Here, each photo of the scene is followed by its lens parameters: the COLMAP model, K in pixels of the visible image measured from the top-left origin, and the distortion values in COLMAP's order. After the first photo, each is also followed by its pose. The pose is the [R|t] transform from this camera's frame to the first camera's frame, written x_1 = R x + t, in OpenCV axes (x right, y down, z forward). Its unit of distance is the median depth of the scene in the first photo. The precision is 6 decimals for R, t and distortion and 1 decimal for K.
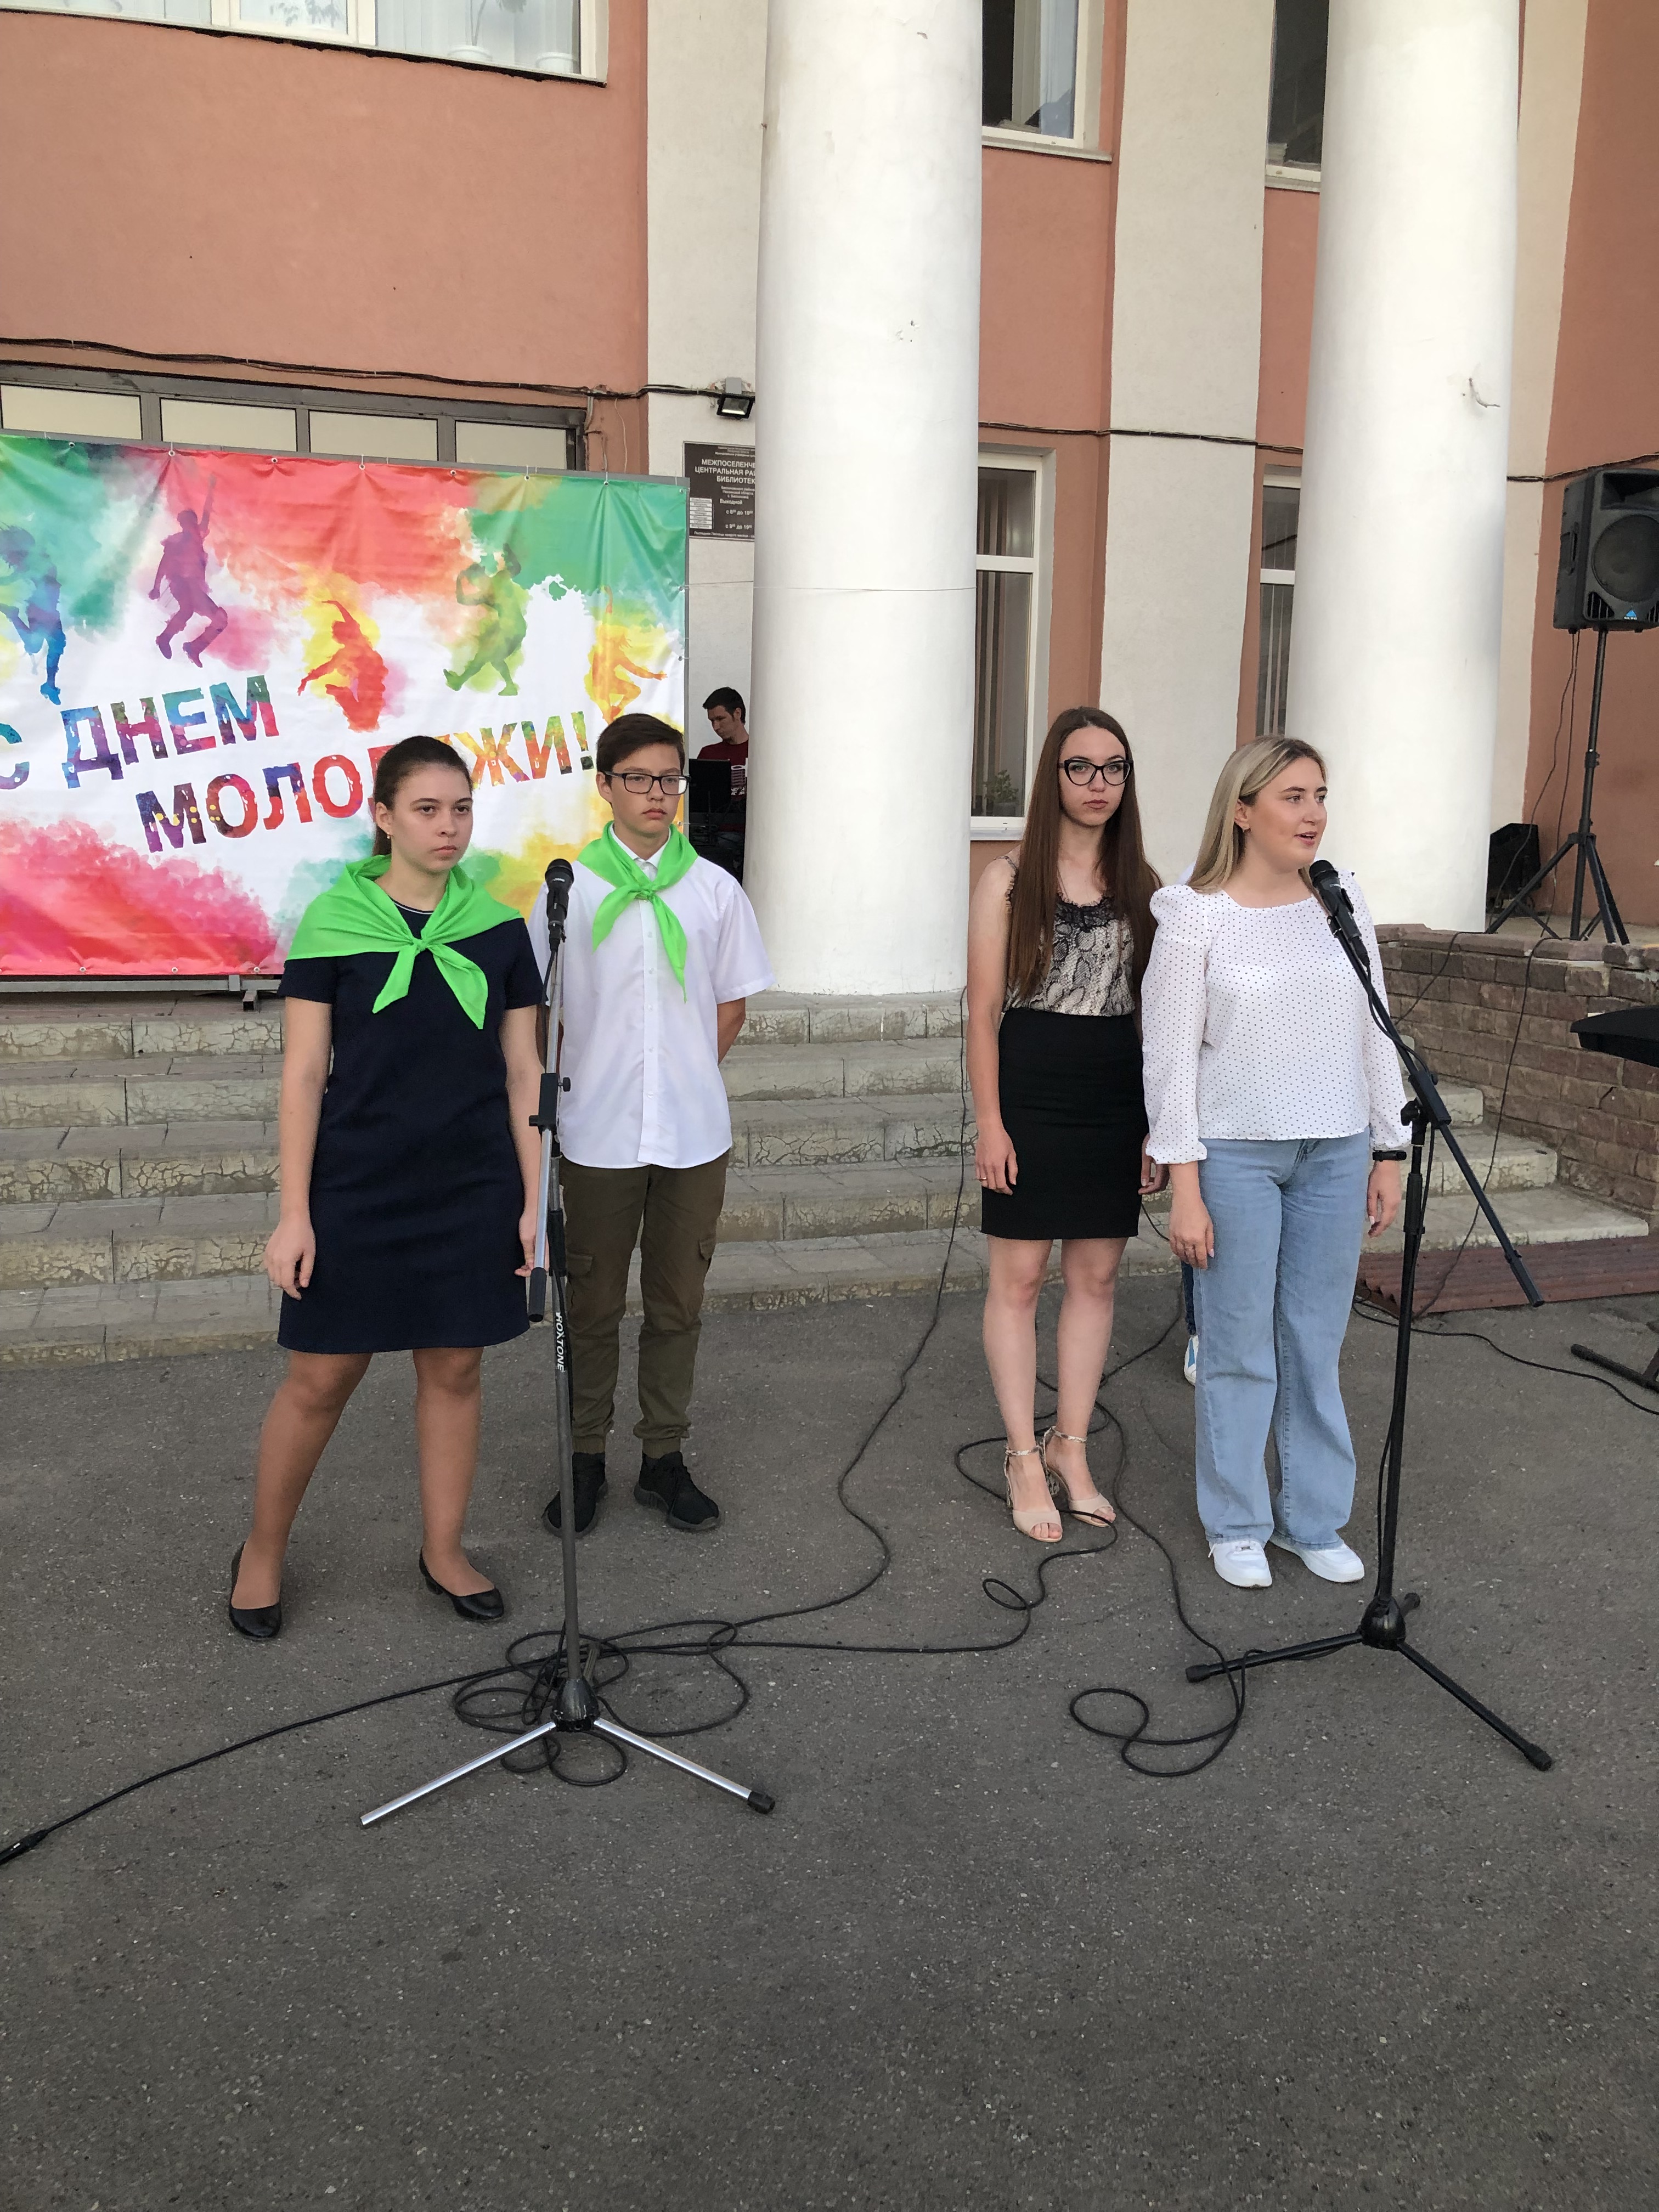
lens RADIAL K [[1847.6, 0, 848.8], [0, 1847.6, 1081.2], [0, 0, 1]] dist [0.017105, -0.004291]
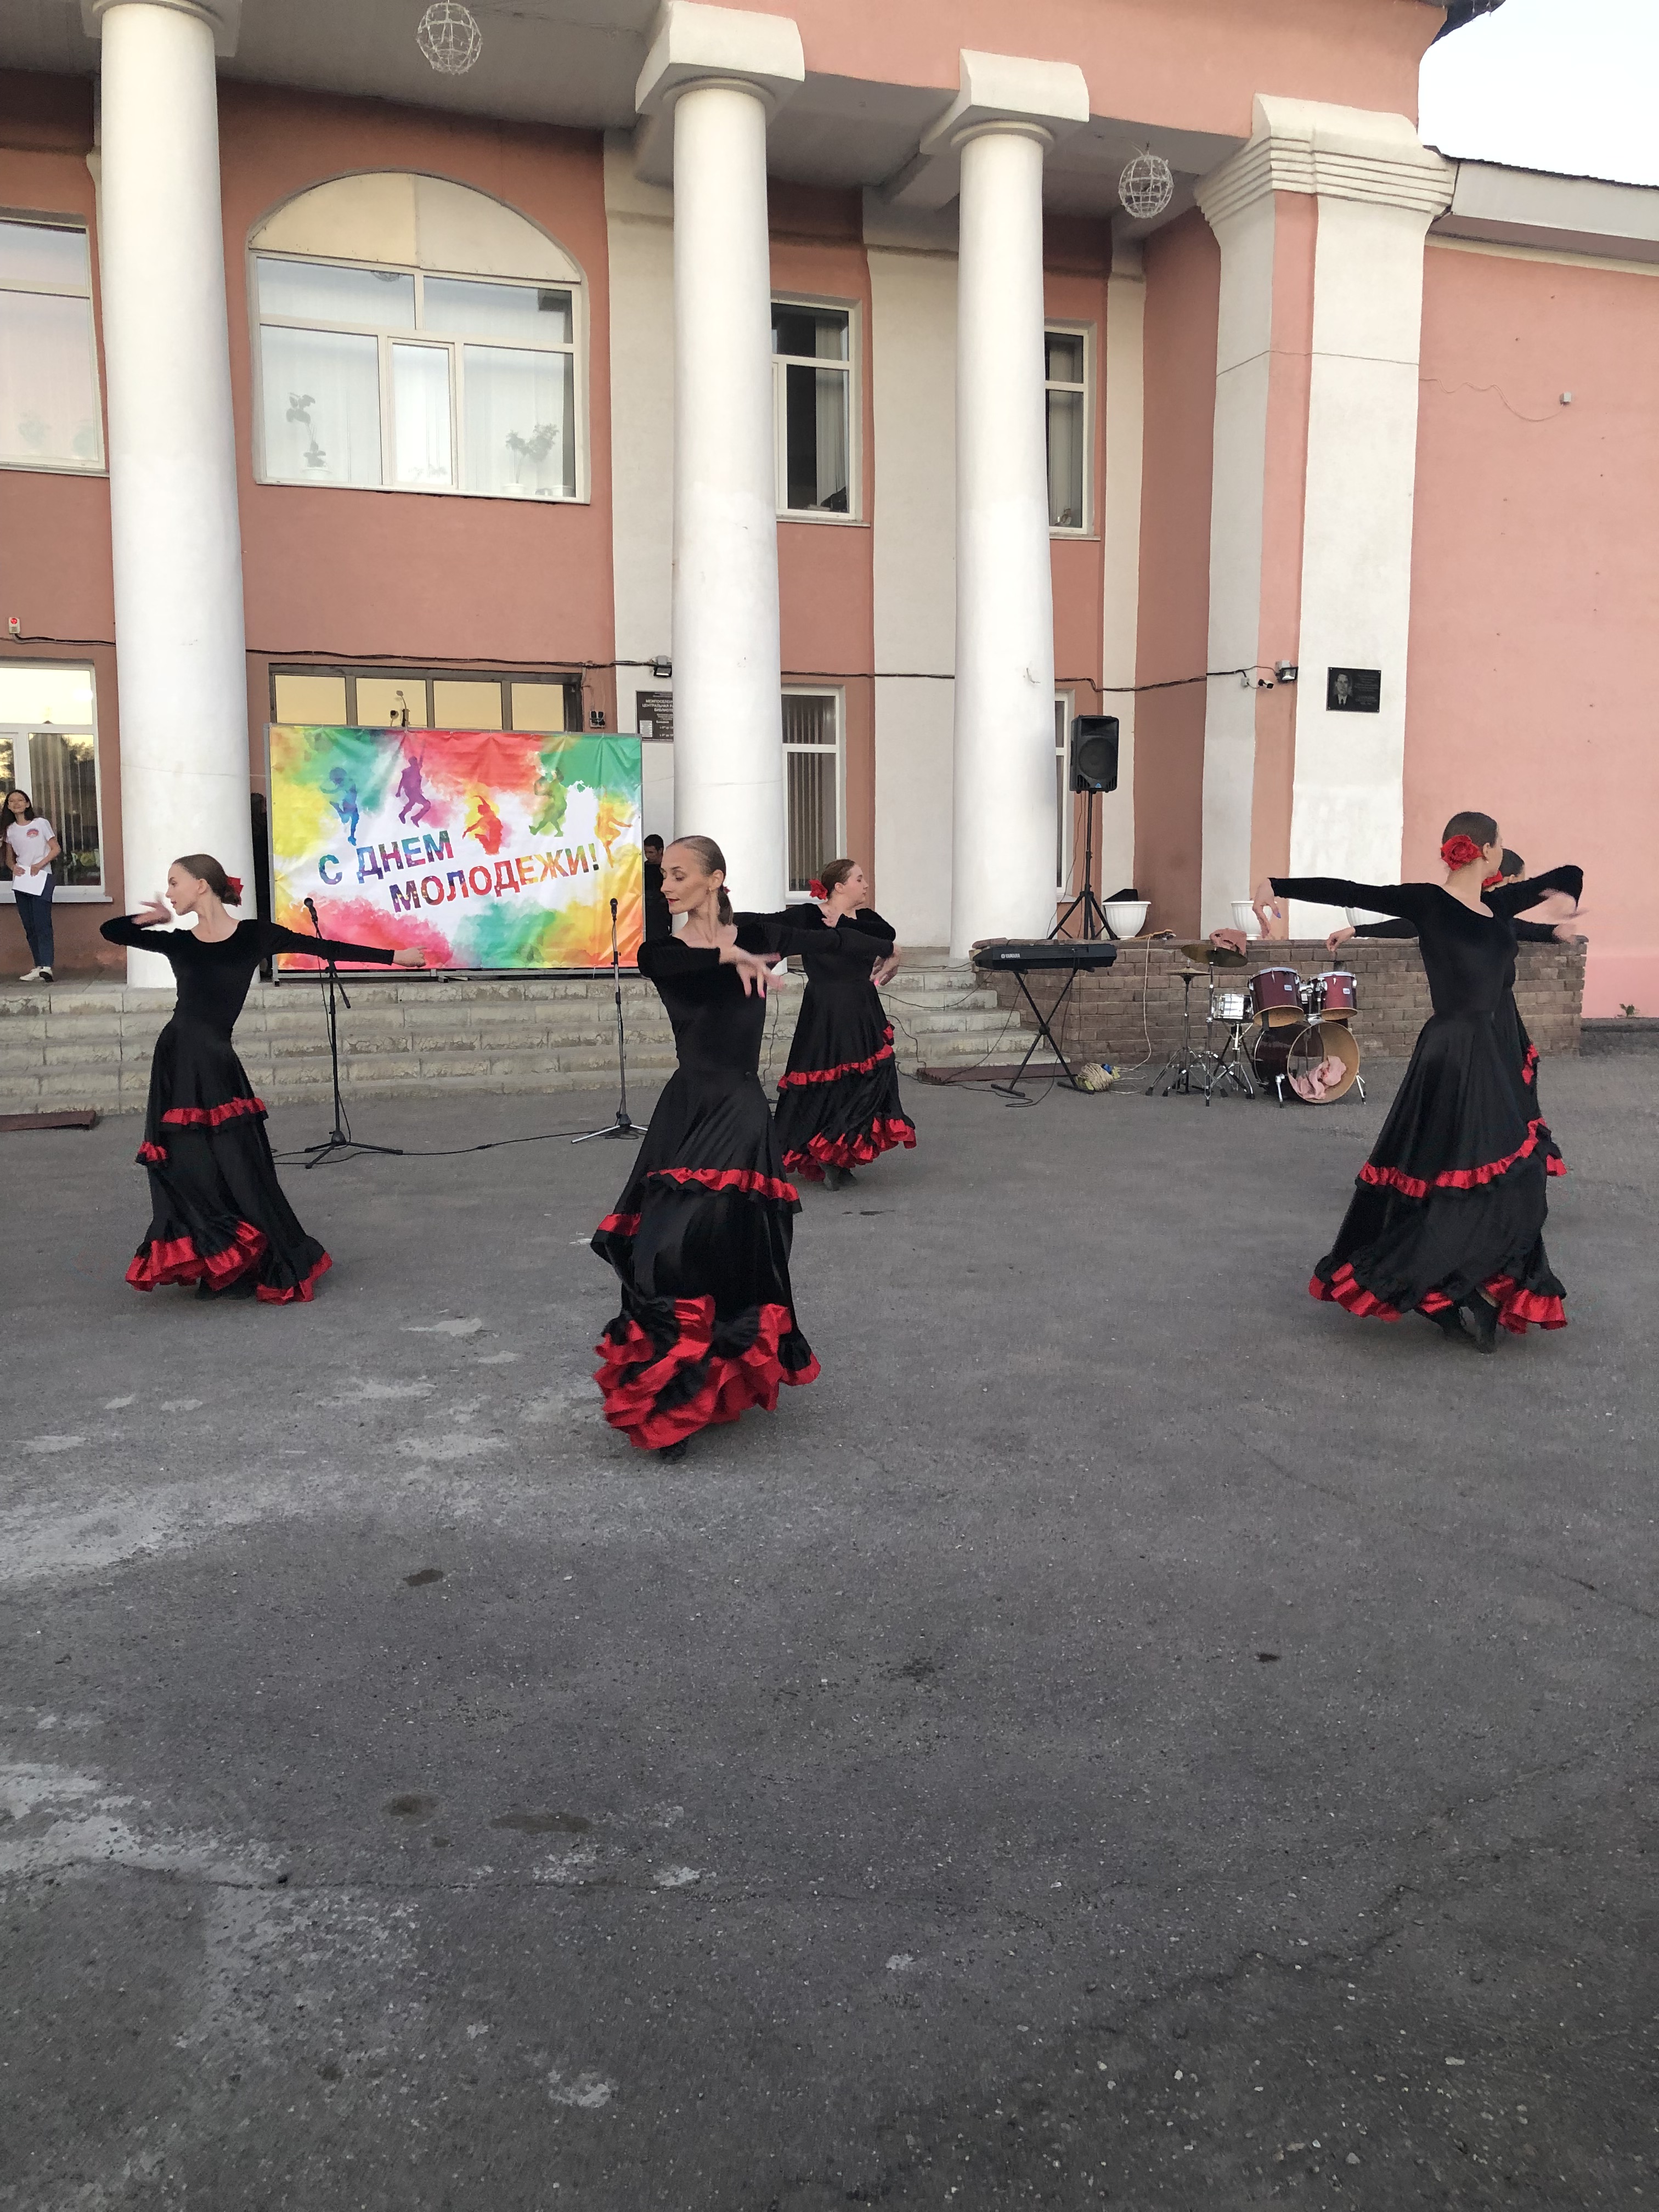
lens RADIAL K [[1933.7, 0, 872.9], [0, 1933.7, 1088.6], [0, 0, 1]] dist [0.179899, -0.666510]
pose [[0.999055, -0.025166, 0.035442, 0.094721], [0.026834, 0.998516, -0.047394, 0.205519], [-0.034196, 0.048300, 0.998247, -1.288070]]
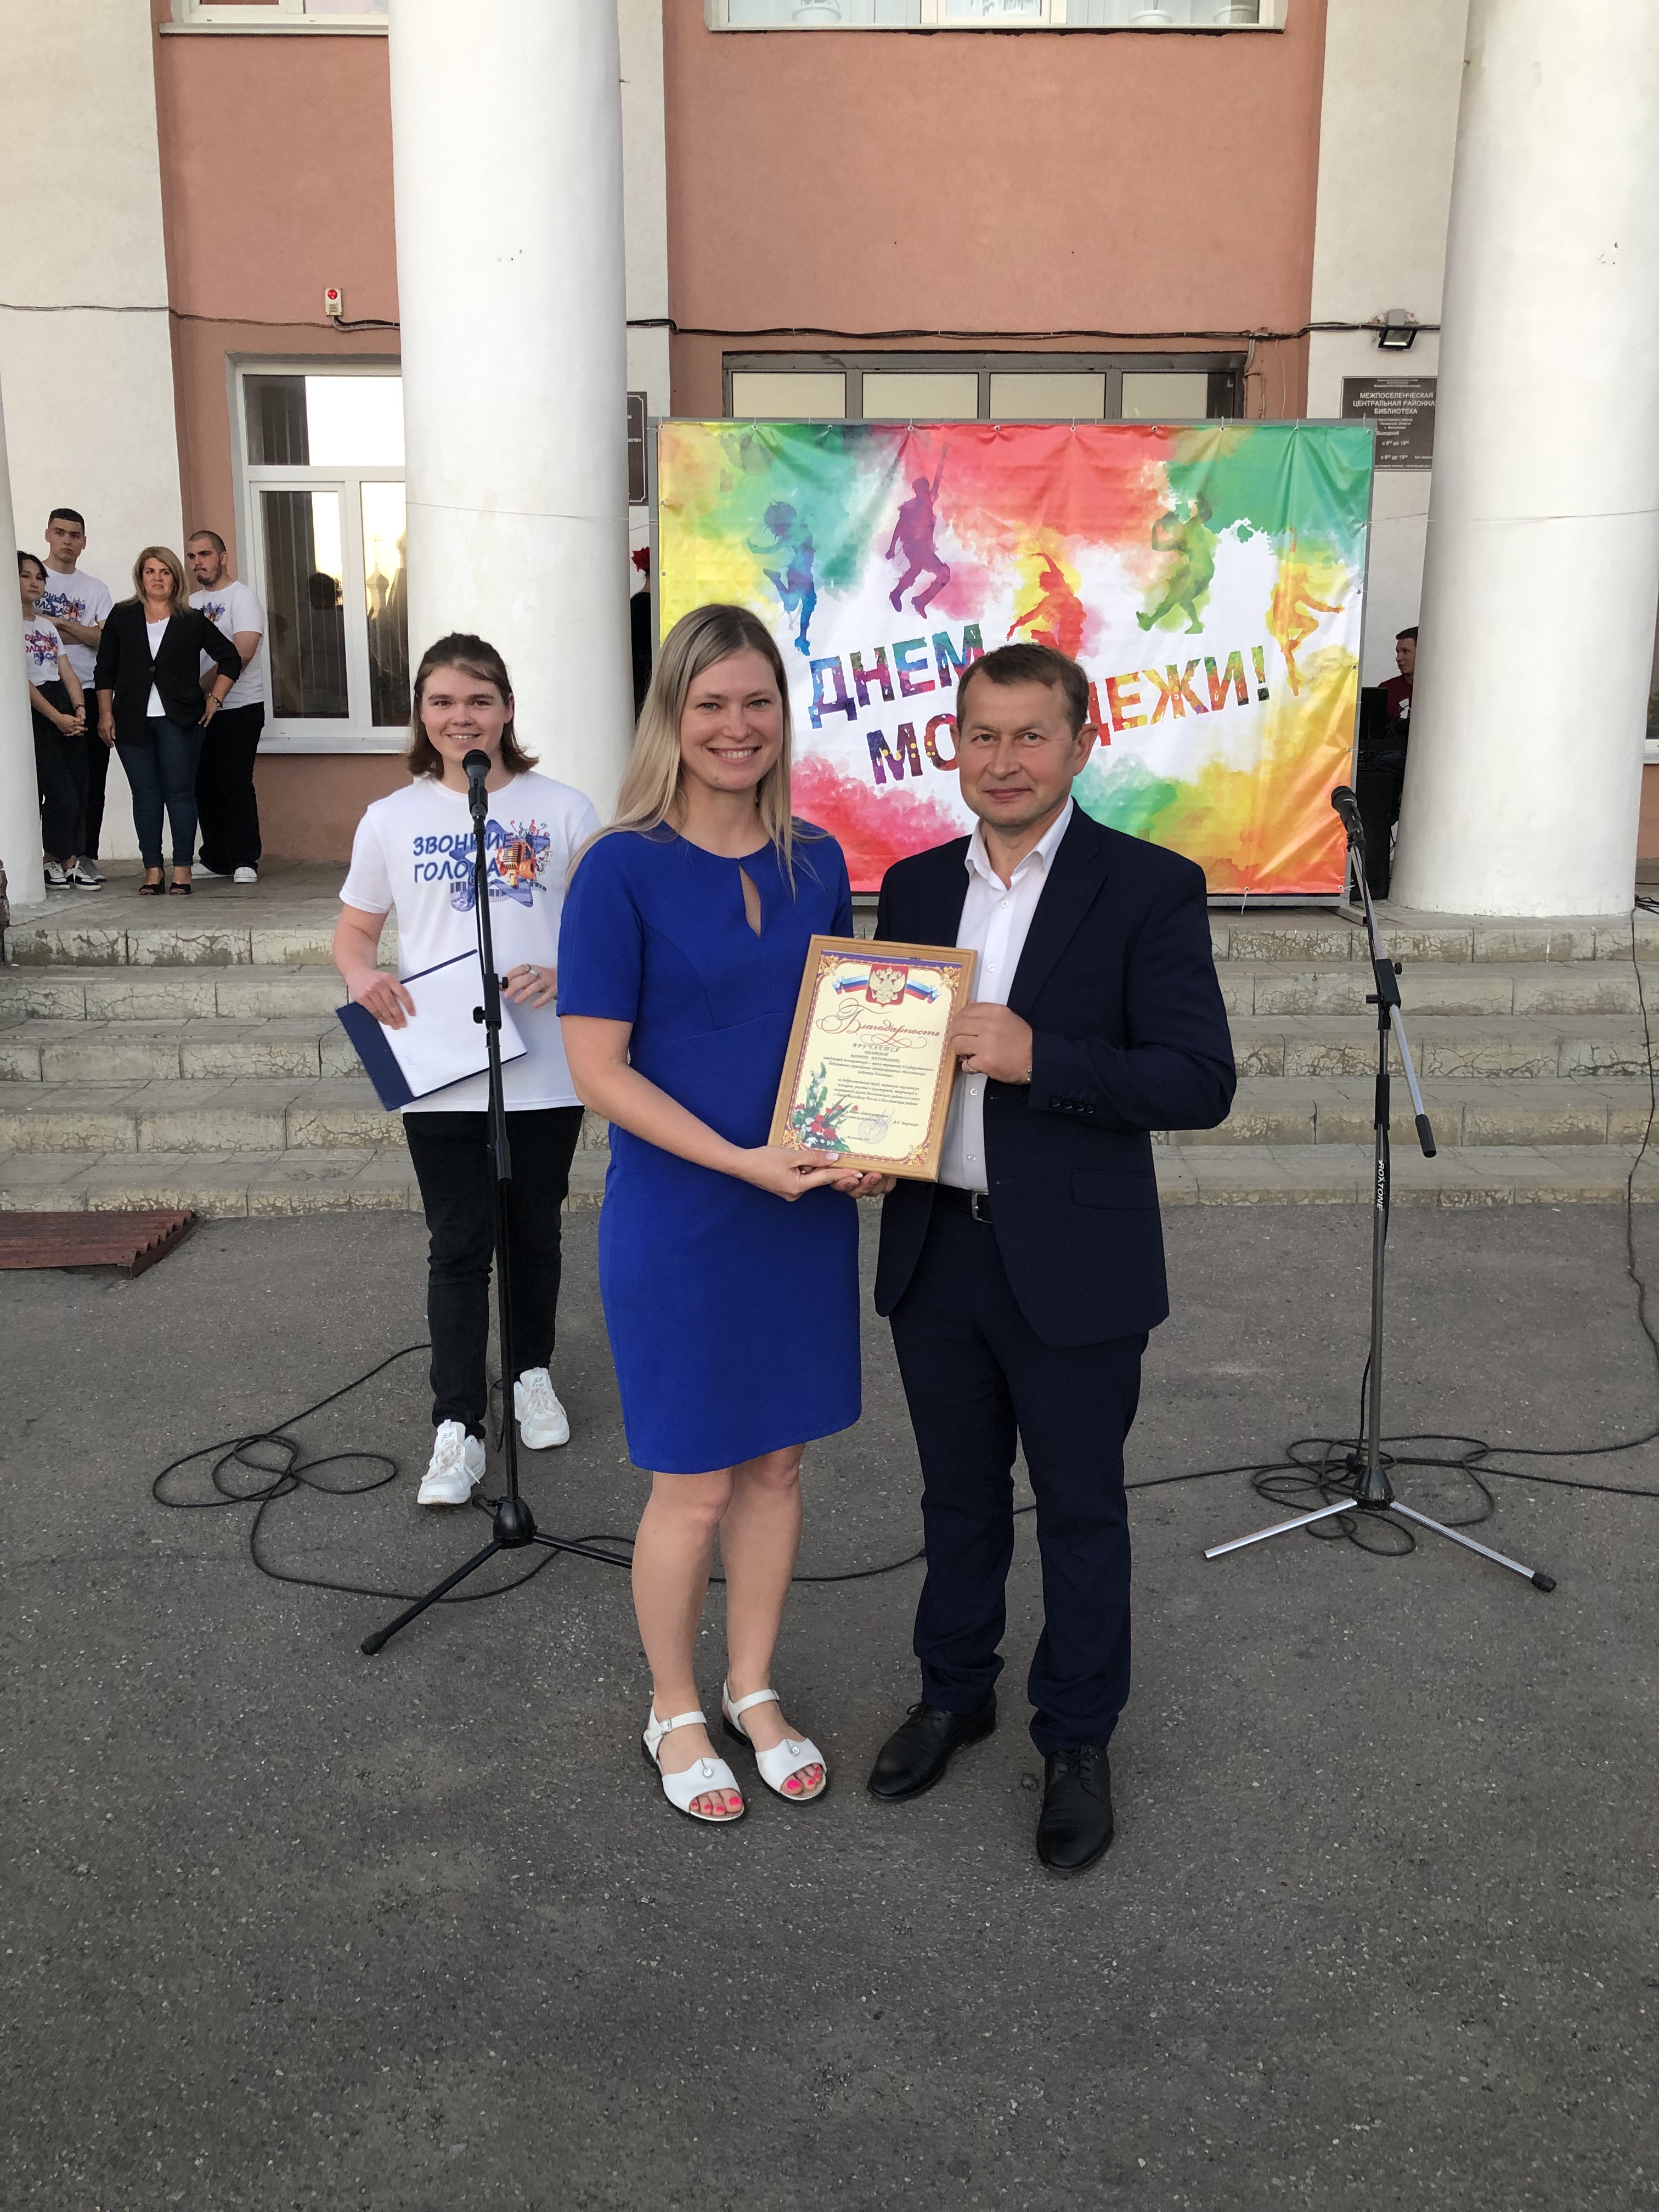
lens RADIAL K [[1831.7, 0, 825.6], [0, 1831.7, 1096.4], [0, 0, 1]] dist [0.050117, -0.089581]
pose [[0.955257, 0.042990, -0.292637, -0.065850], [-0.030215, 0.998388, 0.048037, 0.016526], [0.294230, -0.037045, 0.955016, -0.102785]]
